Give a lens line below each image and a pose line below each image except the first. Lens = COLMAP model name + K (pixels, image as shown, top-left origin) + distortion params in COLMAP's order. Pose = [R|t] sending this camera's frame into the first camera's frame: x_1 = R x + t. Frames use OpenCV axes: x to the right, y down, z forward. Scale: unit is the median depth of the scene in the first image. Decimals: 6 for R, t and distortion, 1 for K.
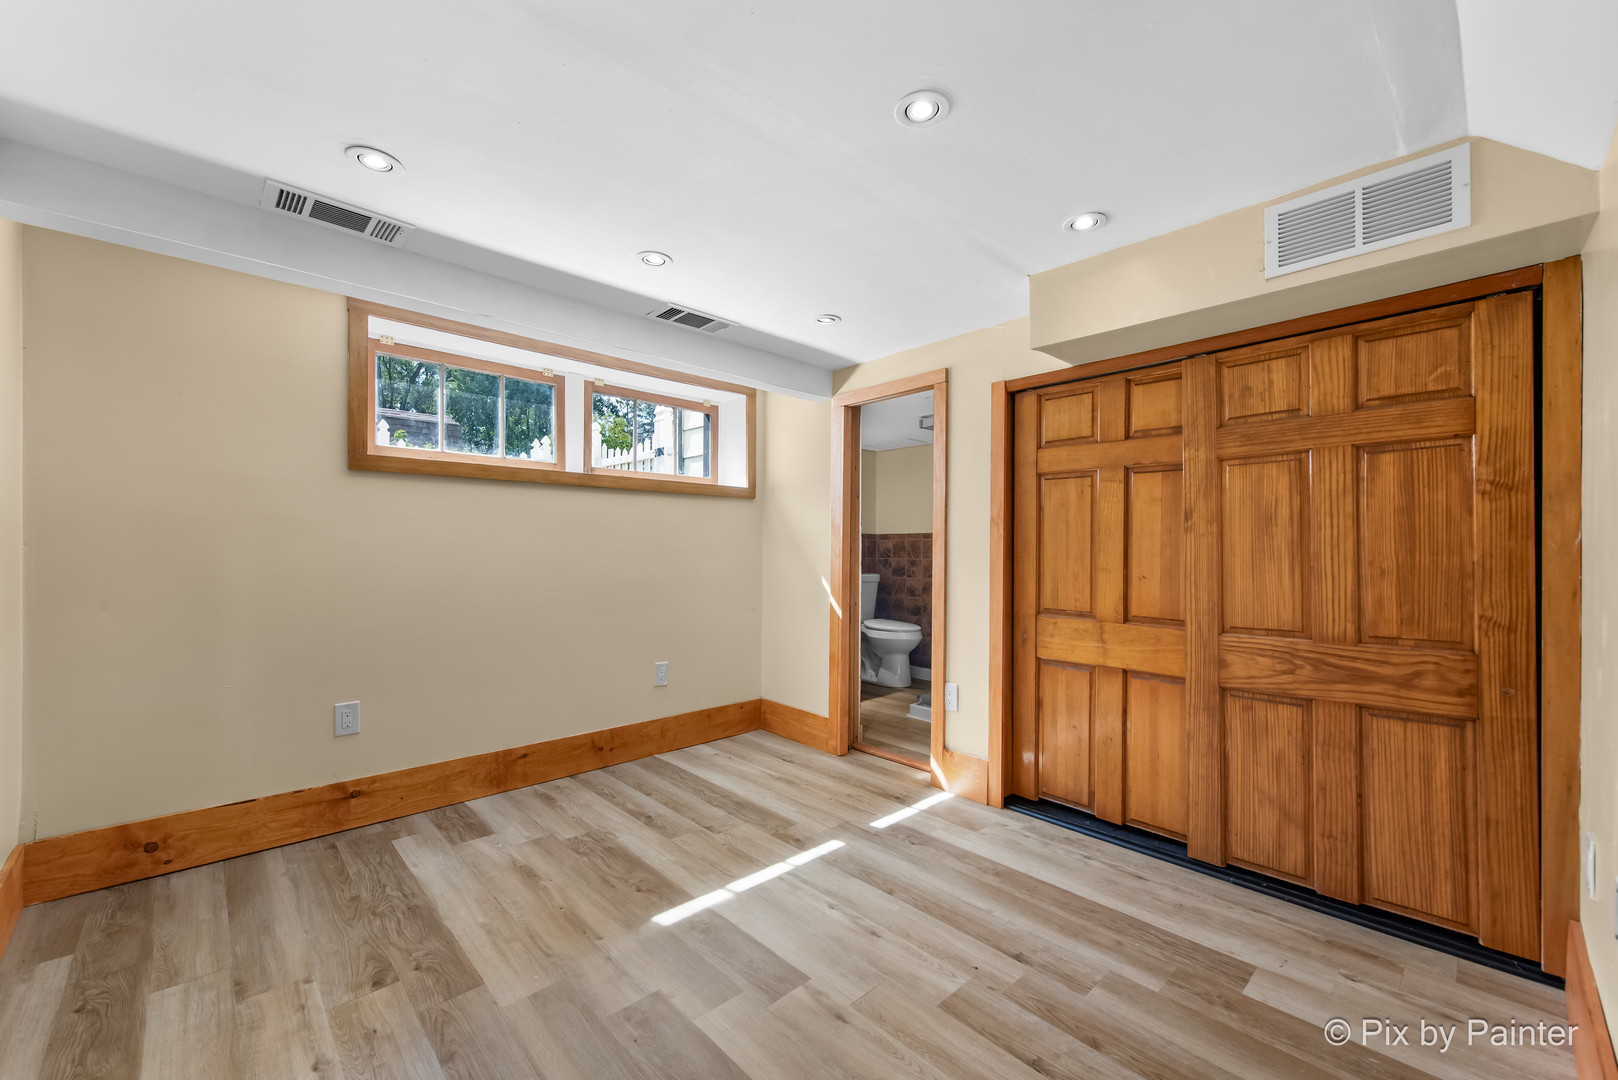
lens RADIAL K [[644.9, 0, 809.6], [0, 644.9, 540.3], [0, 0, 1]] dist [0.003427, -0.000497]
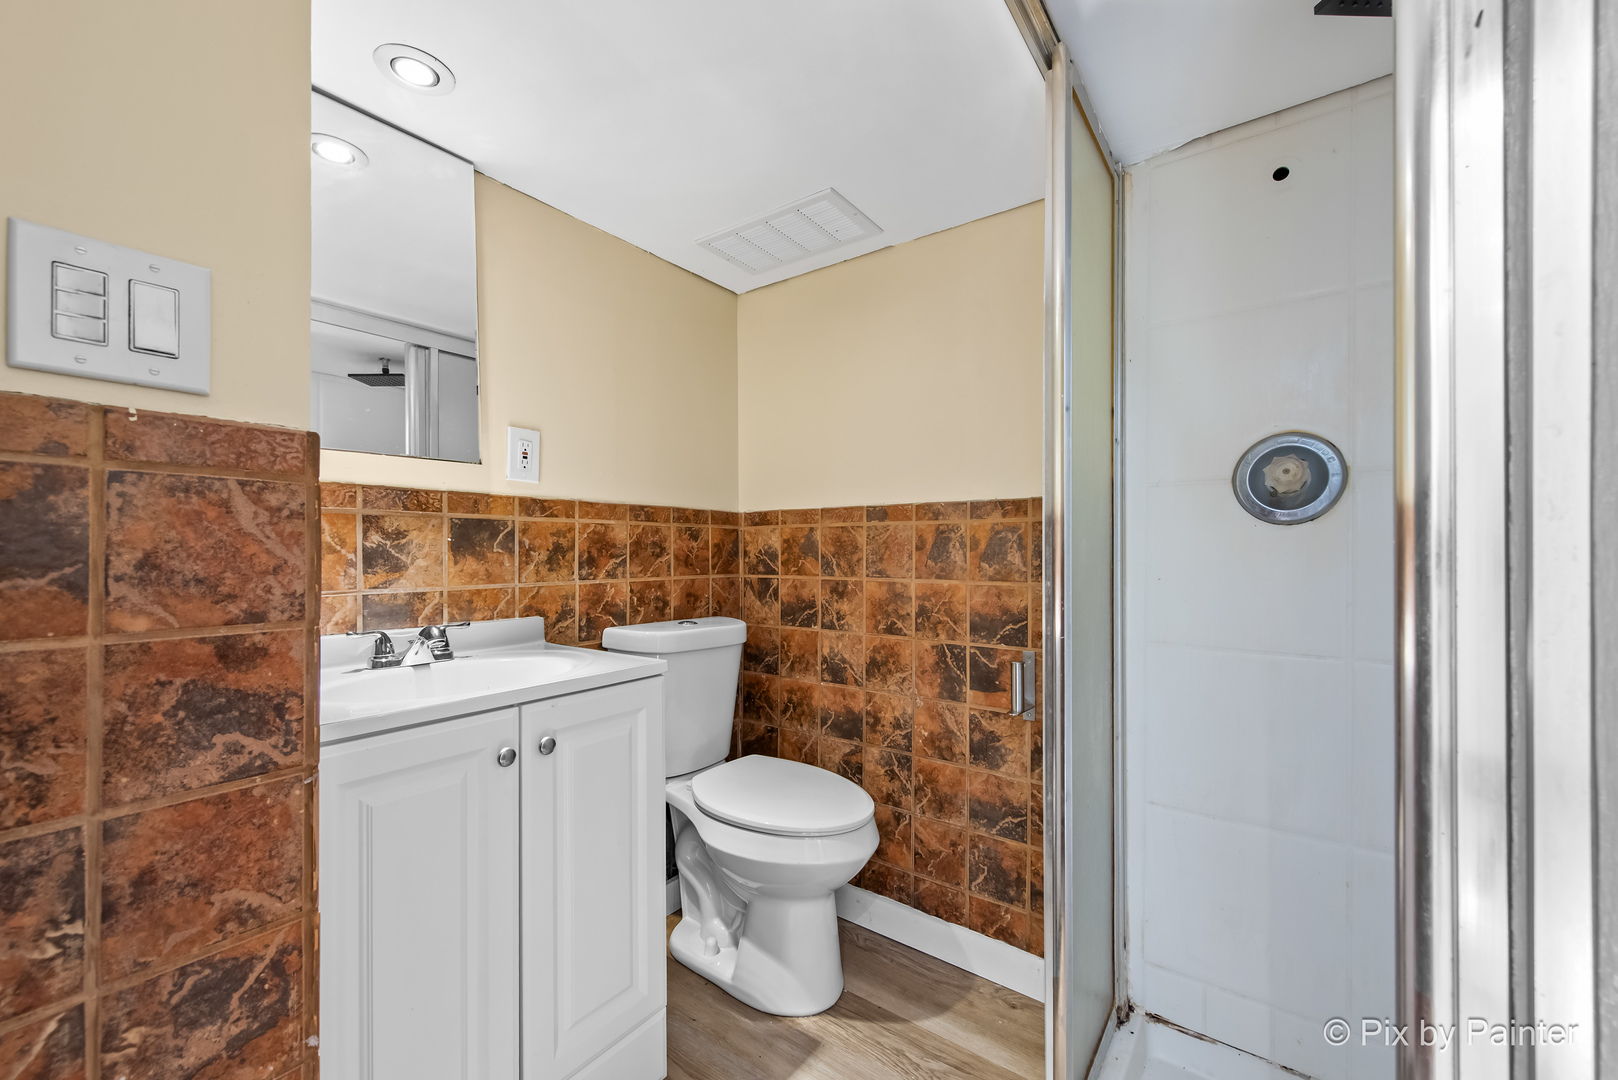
lens RADIAL K [[644.9, 0, 806.2], [0, 644.9, 542.6], [0, 0, 1]] dist [0.003427, -0.000497]
pose [[0.985104, -0.002538, 0.171942, 0.079779], [0.001040, 0.999961, 0.008800, 0.005561], [-0.171957, -0.008490, 0.985068, 0.641664]]
